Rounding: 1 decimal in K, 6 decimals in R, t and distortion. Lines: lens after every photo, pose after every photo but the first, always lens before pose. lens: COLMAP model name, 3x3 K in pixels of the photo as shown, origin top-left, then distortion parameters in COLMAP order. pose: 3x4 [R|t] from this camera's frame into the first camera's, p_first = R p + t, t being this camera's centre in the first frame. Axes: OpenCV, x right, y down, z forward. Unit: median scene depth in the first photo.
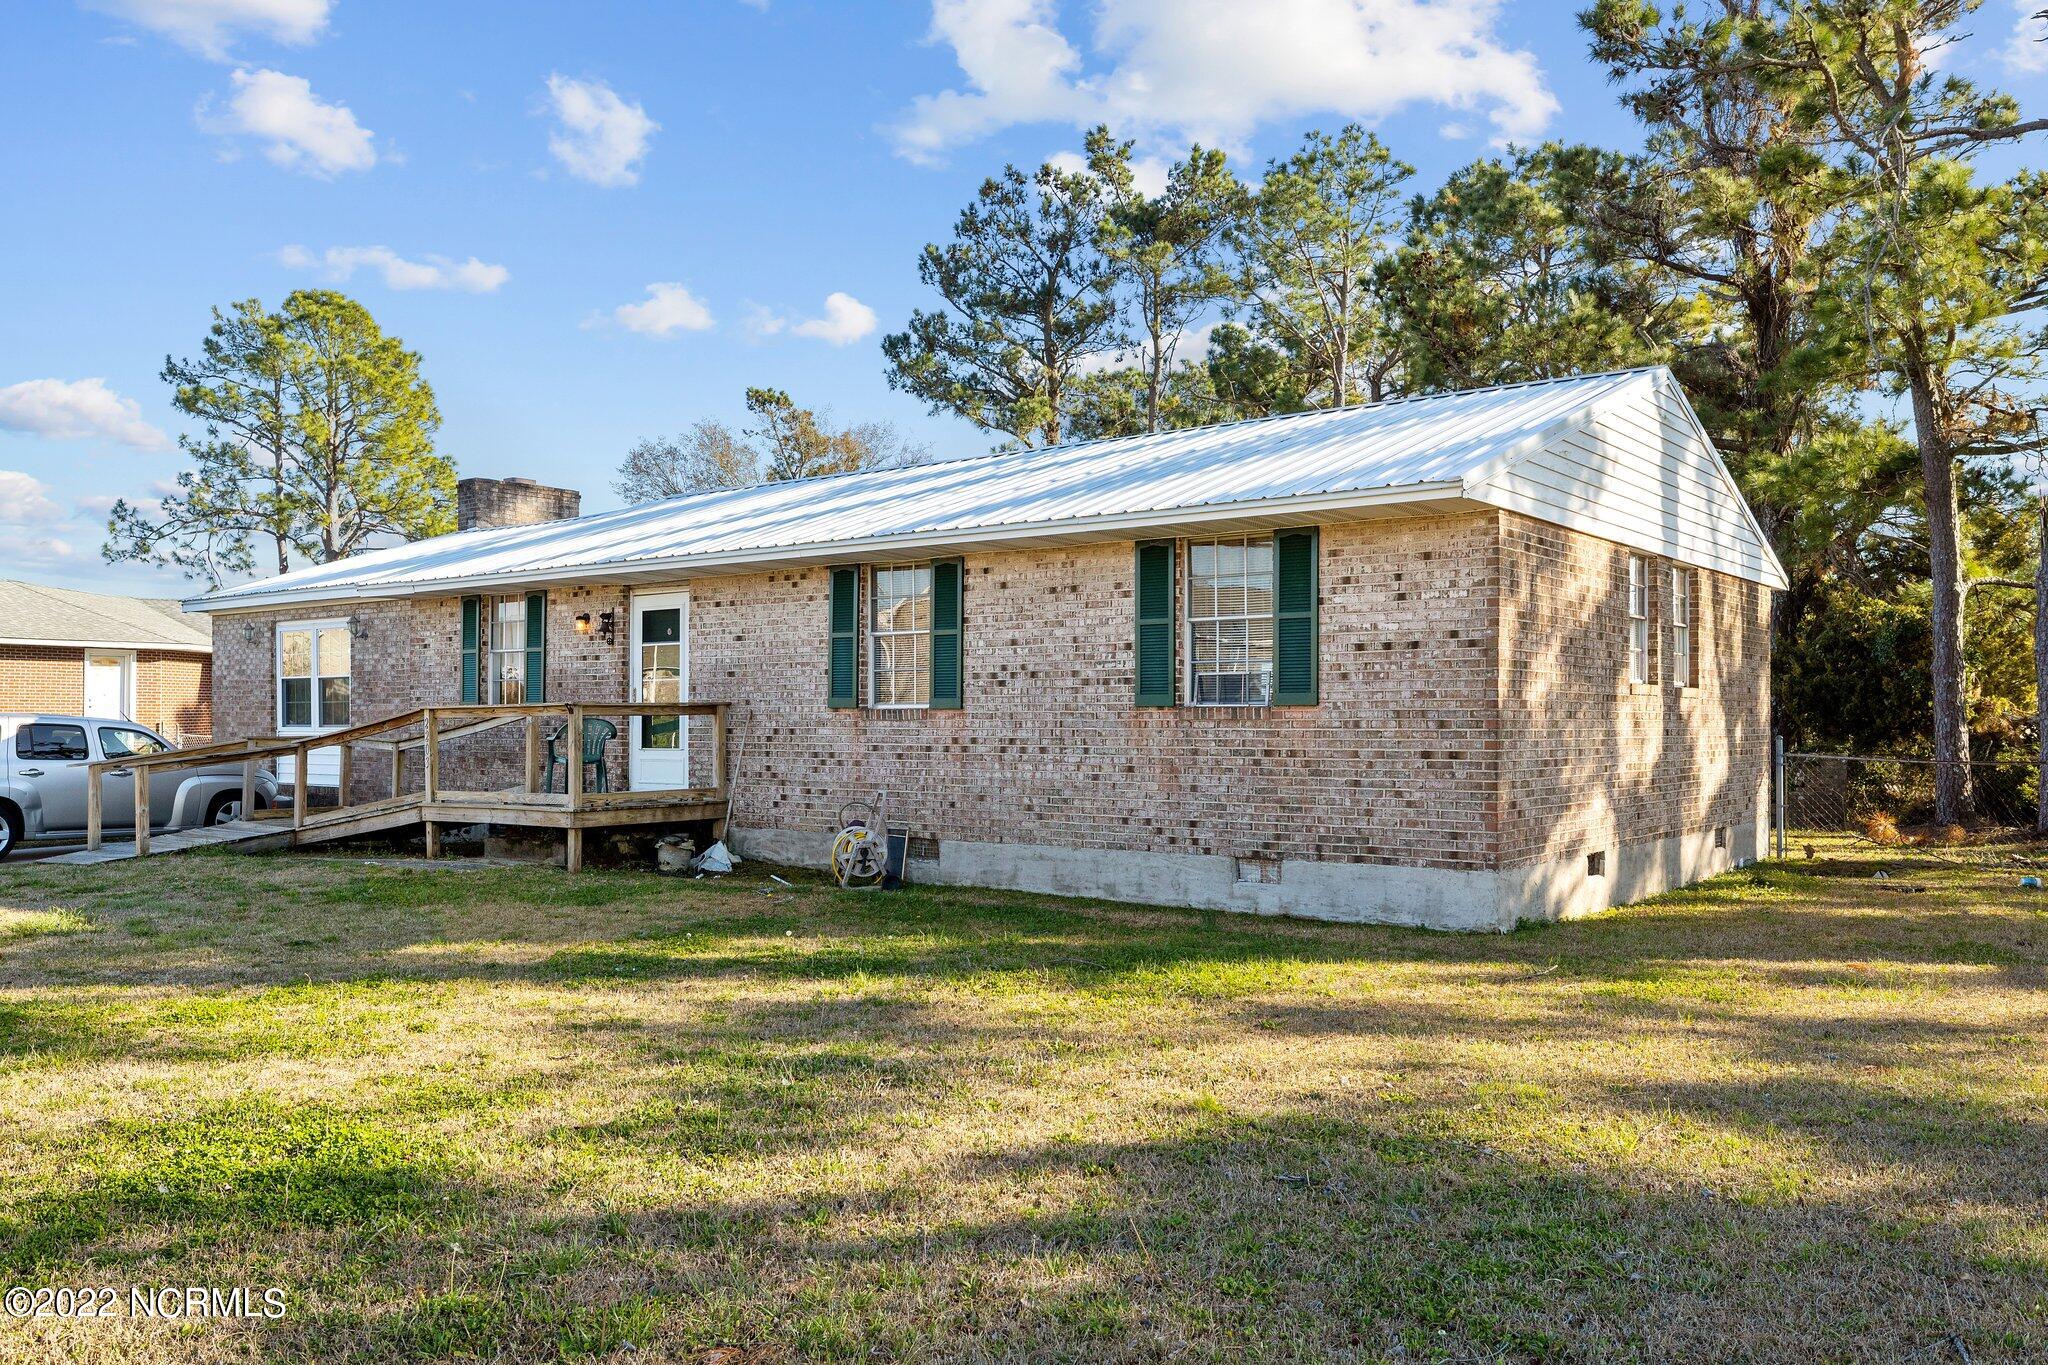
lens RADIAL K [[1606.8, 0, 1015.1], [0, 1606.8, 711.2], [0, 0, 1]] dist [0.004821, 0.000080]
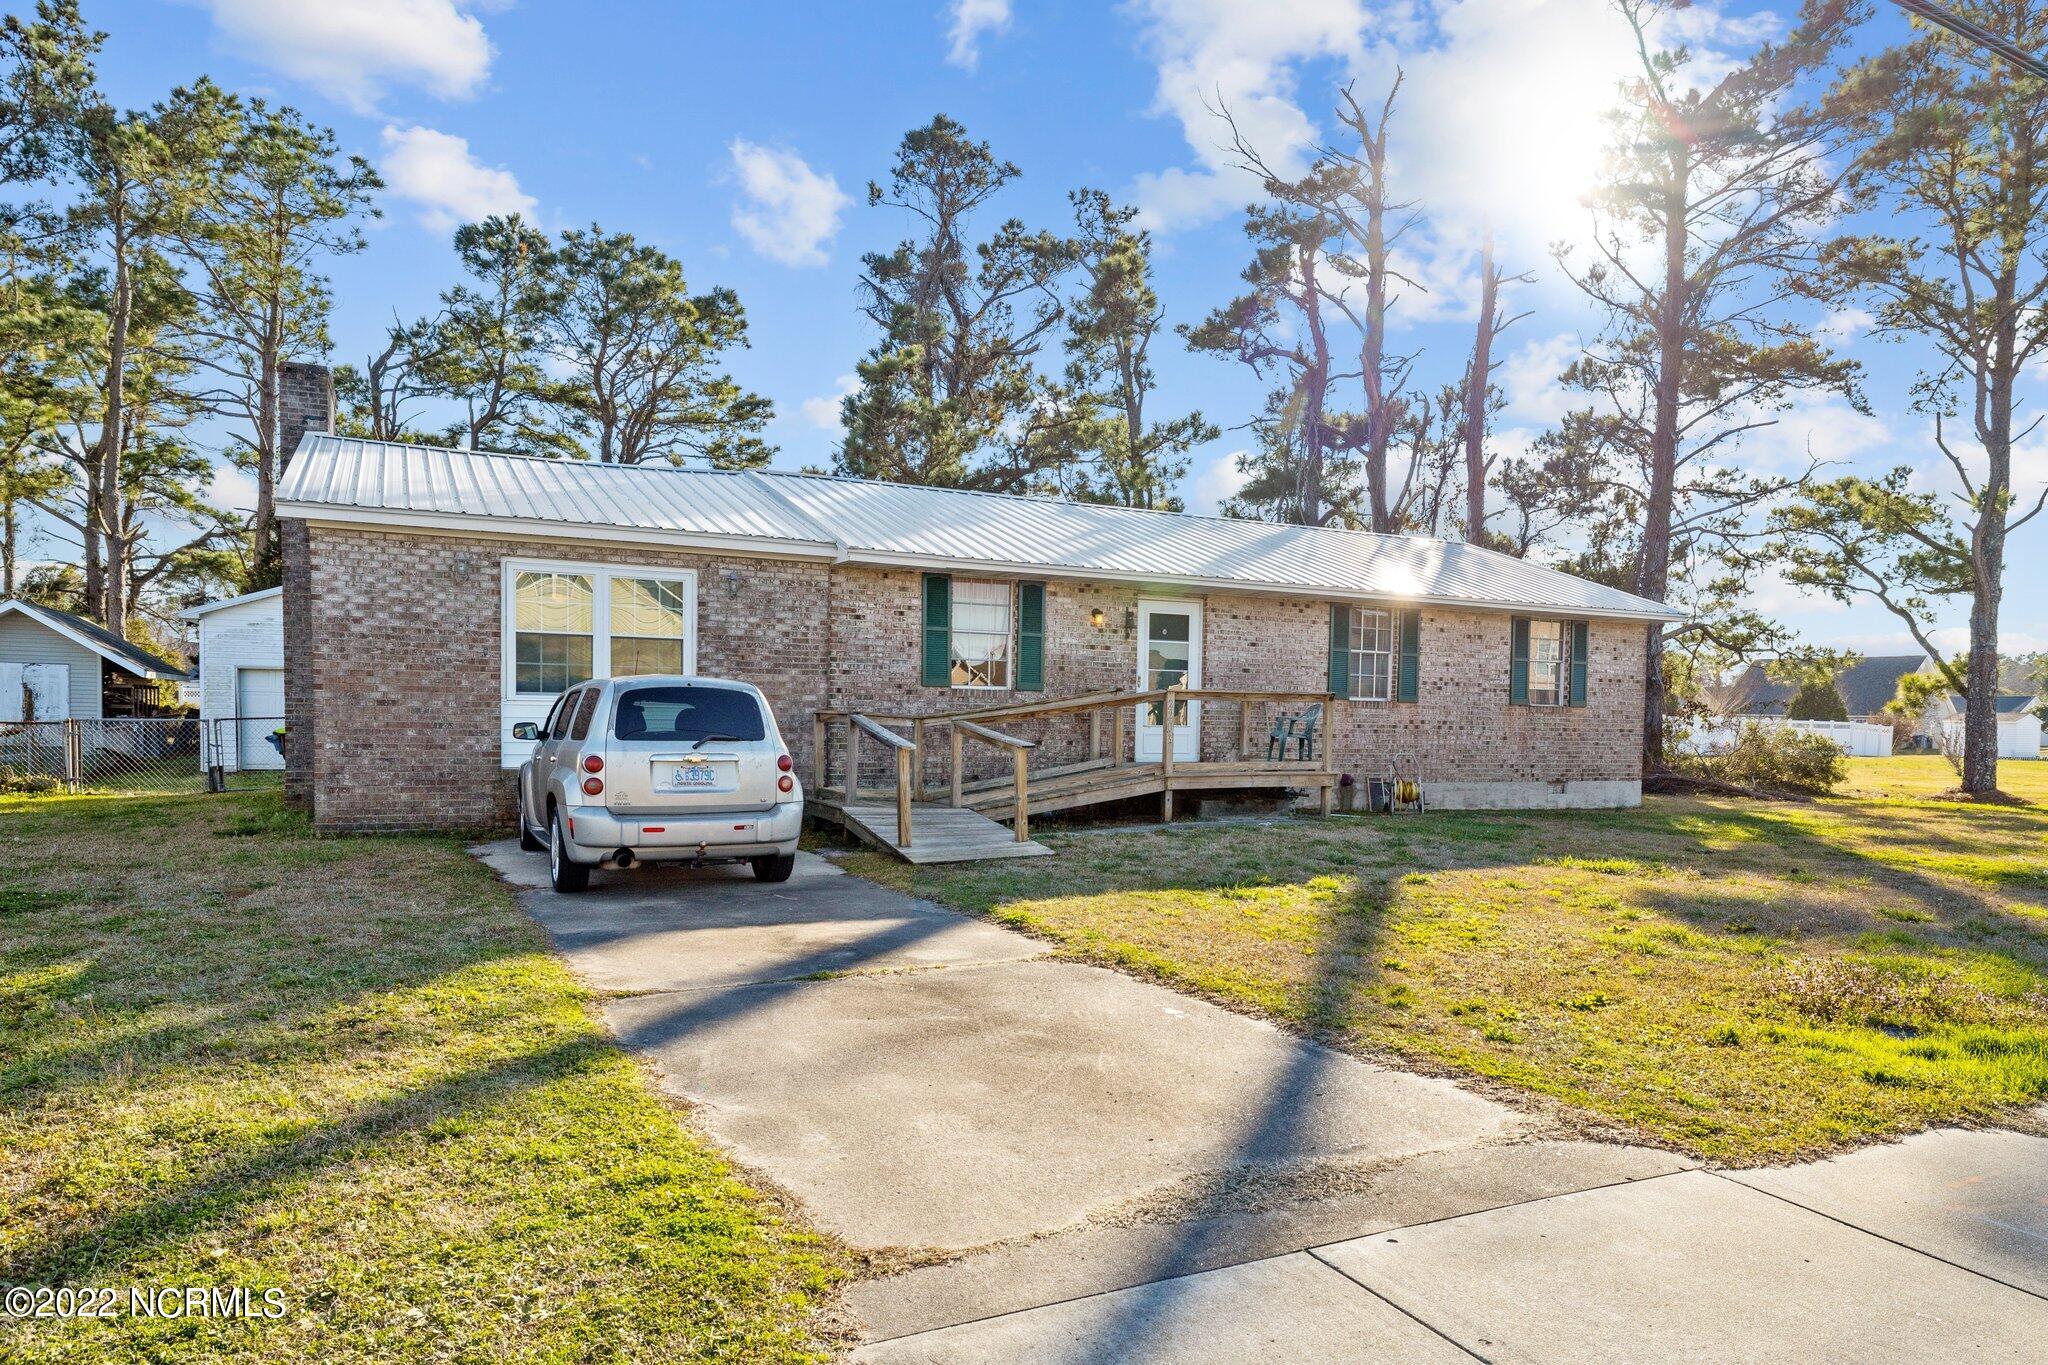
lens RADIAL K [[1278.4, 0, 1031.2], [0, 1278.4, 784.7], [0, 0, 1]] dist [-0.009602, -0.001671]
pose [[0.434444, -0.042511, 0.899695, -0.966005], [-0.026860, 0.997830, 0.060118, 0.010098], [-0.900298, -0.050284, 0.432359, 0.548568]]
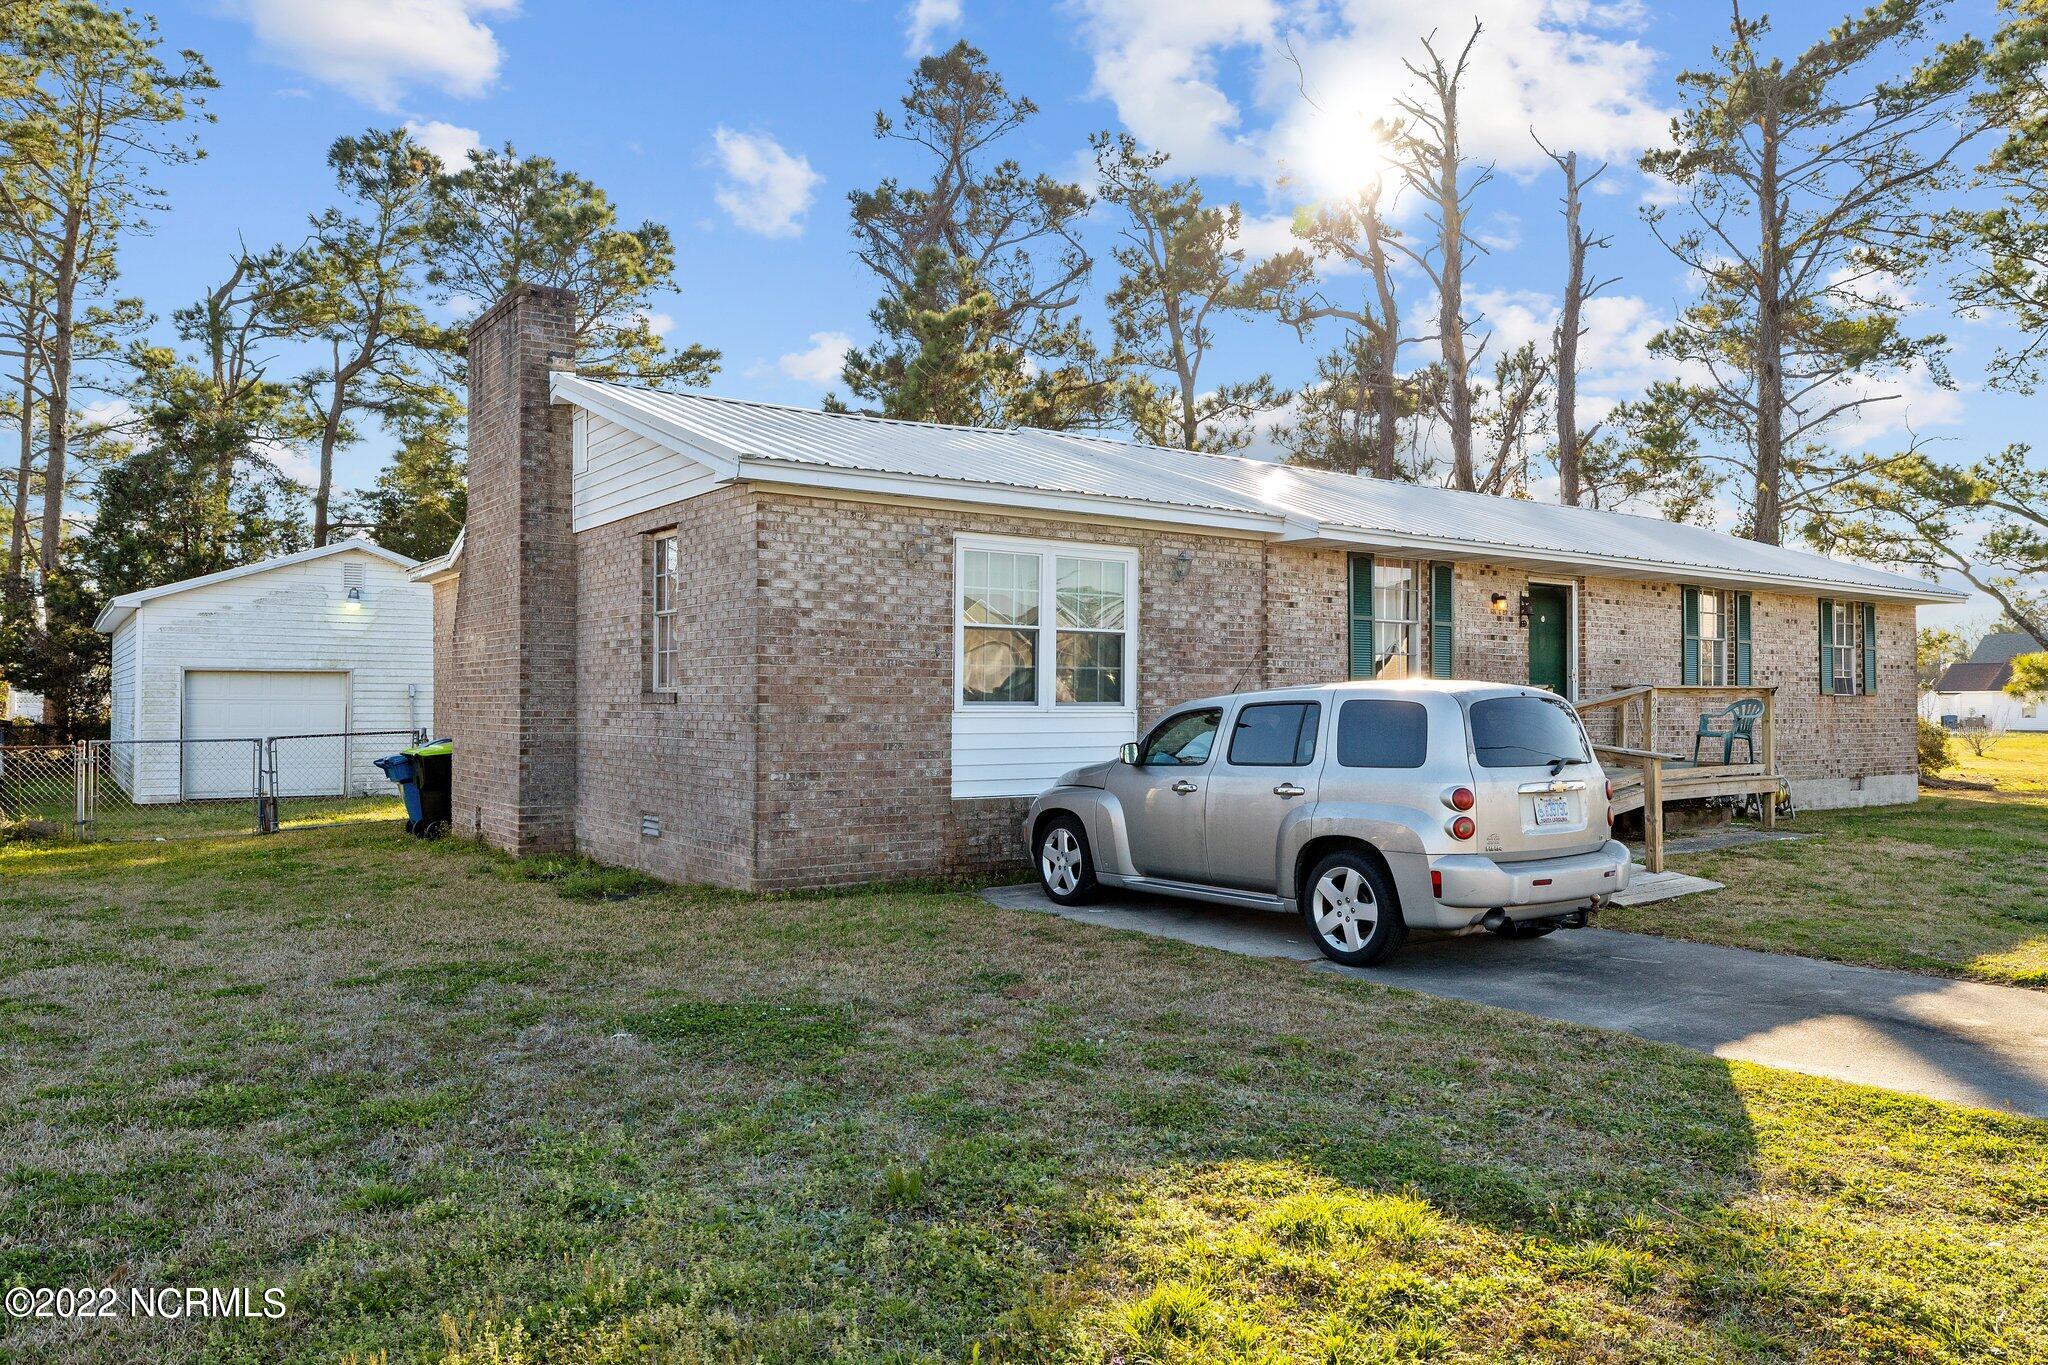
lens RADIAL K [[1412.9, 0, 1024.0], [0, 1412.9, 682.5], [0, 0, 1]] dist [0.003885, -0.005428]
pose [[0.288422, 0.016031, 0.957369, -1.030671], [-0.011292, 0.999847, -0.013340, 0.008743], [-0.957437, -0.006963, 0.288559, 0.883884]]
